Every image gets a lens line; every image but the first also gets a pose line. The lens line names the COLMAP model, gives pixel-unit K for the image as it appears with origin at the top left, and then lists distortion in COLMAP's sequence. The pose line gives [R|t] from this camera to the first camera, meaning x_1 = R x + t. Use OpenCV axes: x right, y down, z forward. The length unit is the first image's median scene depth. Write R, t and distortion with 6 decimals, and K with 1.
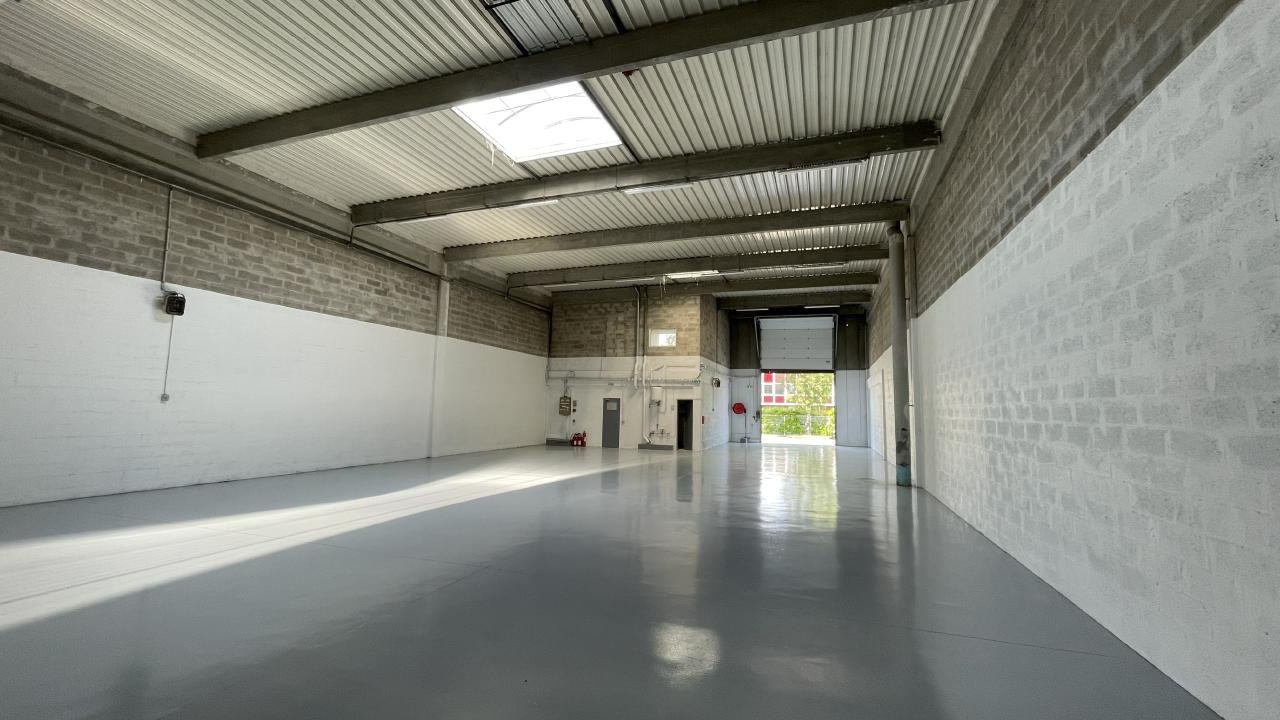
lens RADIAL K [[521.0, 0, 639.0], [0, 521.0, 357.3], [0, 0, 1]] dist [-0.001678, 0.000194]
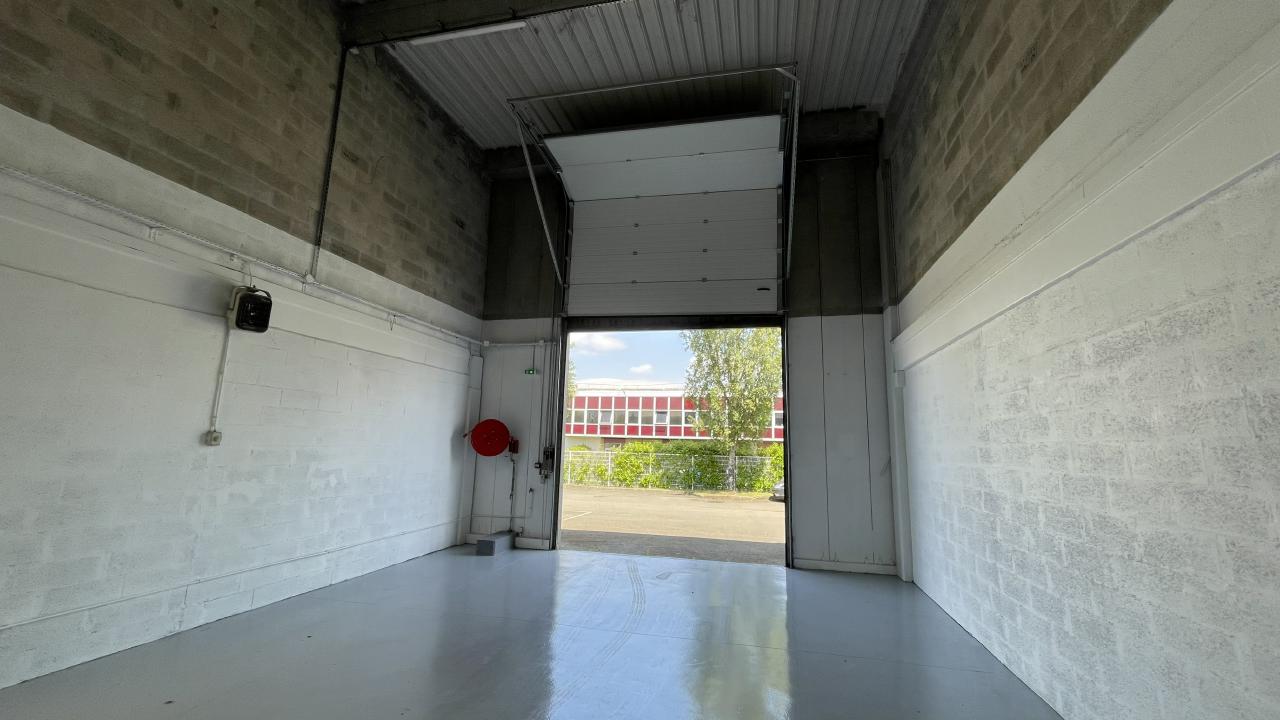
lens RADIAL K [[521.0, 0, 639.0], [0, 521.0, 357.3], [0, 0, 1]] dist [-0.001678, 0.000194]
pose [[0.994103, 0.027384, 0.104926, 0.247103], [-0.020330, 0.997498, -0.067715, 0.068994], [-0.106518, 0.065182, 0.992172, 0.674366]]
